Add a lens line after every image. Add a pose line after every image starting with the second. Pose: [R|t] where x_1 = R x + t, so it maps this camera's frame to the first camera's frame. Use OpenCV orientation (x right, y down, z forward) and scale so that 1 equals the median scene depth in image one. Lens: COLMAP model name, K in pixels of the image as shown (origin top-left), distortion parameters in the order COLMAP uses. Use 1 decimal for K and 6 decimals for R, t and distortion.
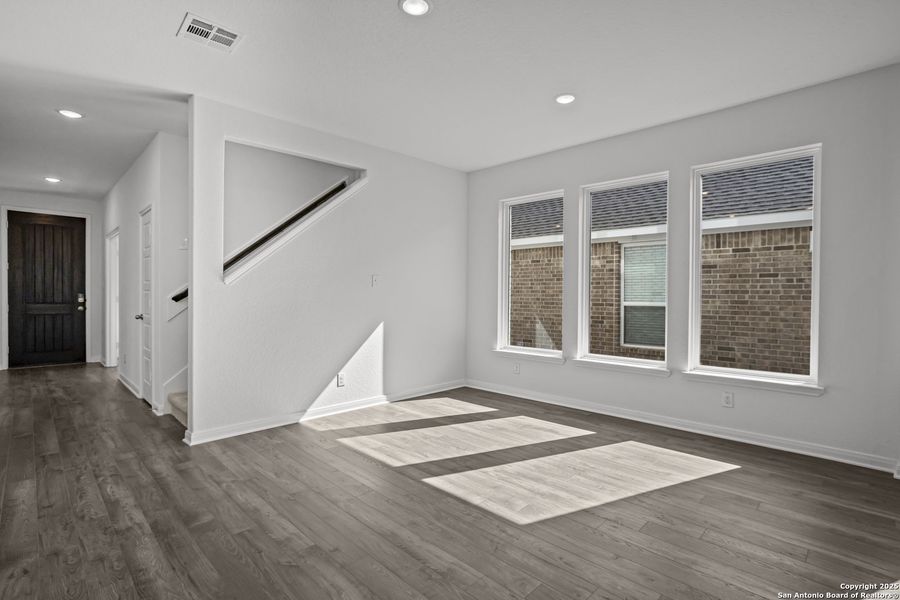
lens RADIAL K [[434.2, 0, 453.1], [0, 434.2, 299.3], [0, 0, 1]] dist [-0.058972, 0.031771]
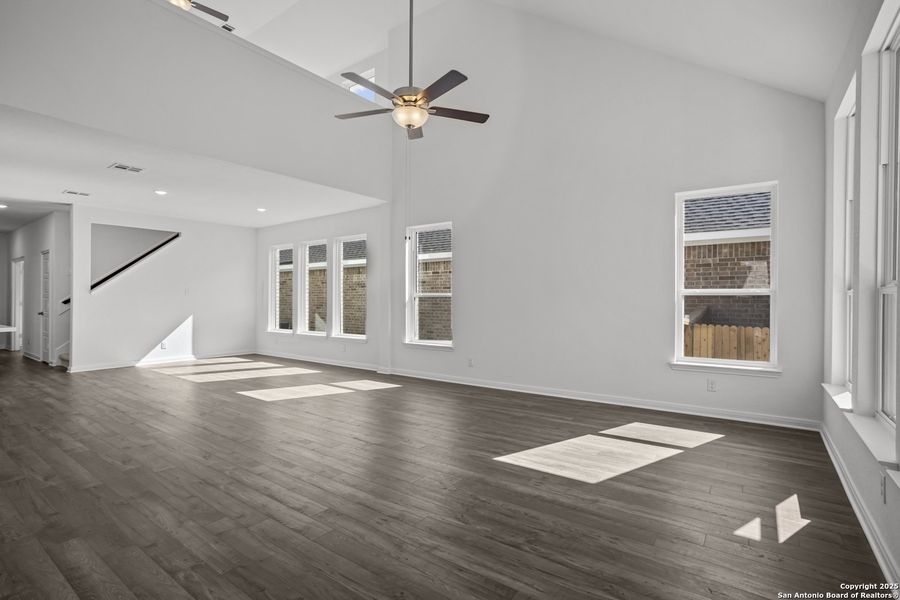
lens RADIAL K [[434.2, 0, 453.1], [0, 434.2, 299.3], [0, 0, 1]] dist [-0.058972, 0.031771]
pose [[0.988731, -0.002955, 0.149672, 0.508929], [0.004262, 0.999956, -0.008411, 0.004757], [-0.149641, 0.008954, 0.988700, -0.731144]]
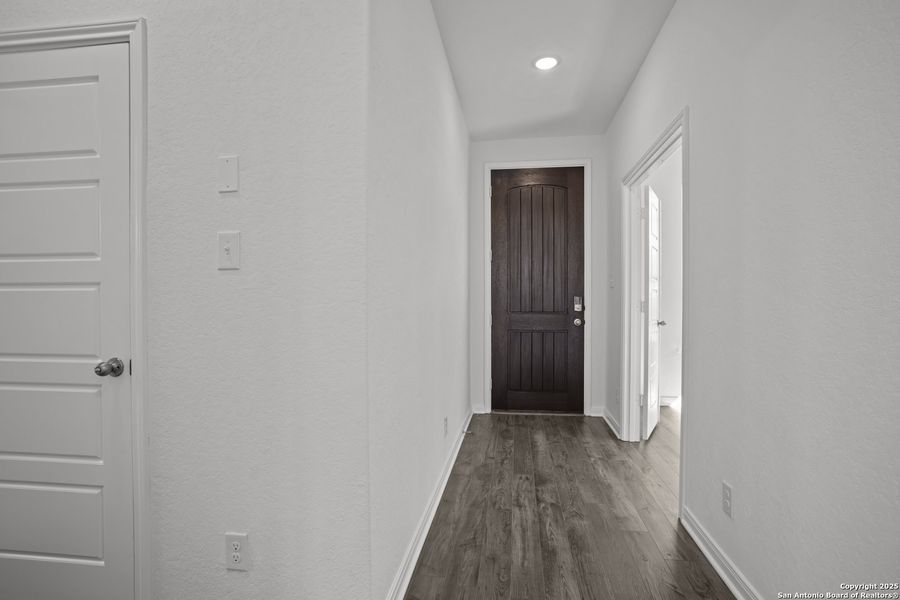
lens RADIAL K [[434.2, 0, 453.1], [0, 434.2, 299.3], [0, 0, 1]] dist [-0.058972, 0.031771]
pose [[0.591586, -0.009464, -0.806187, -0.591282], [-0.005794, 0.999855, -0.015989, 0.000841], [0.806221, 0.014130, 0.591445, 0.599829]]
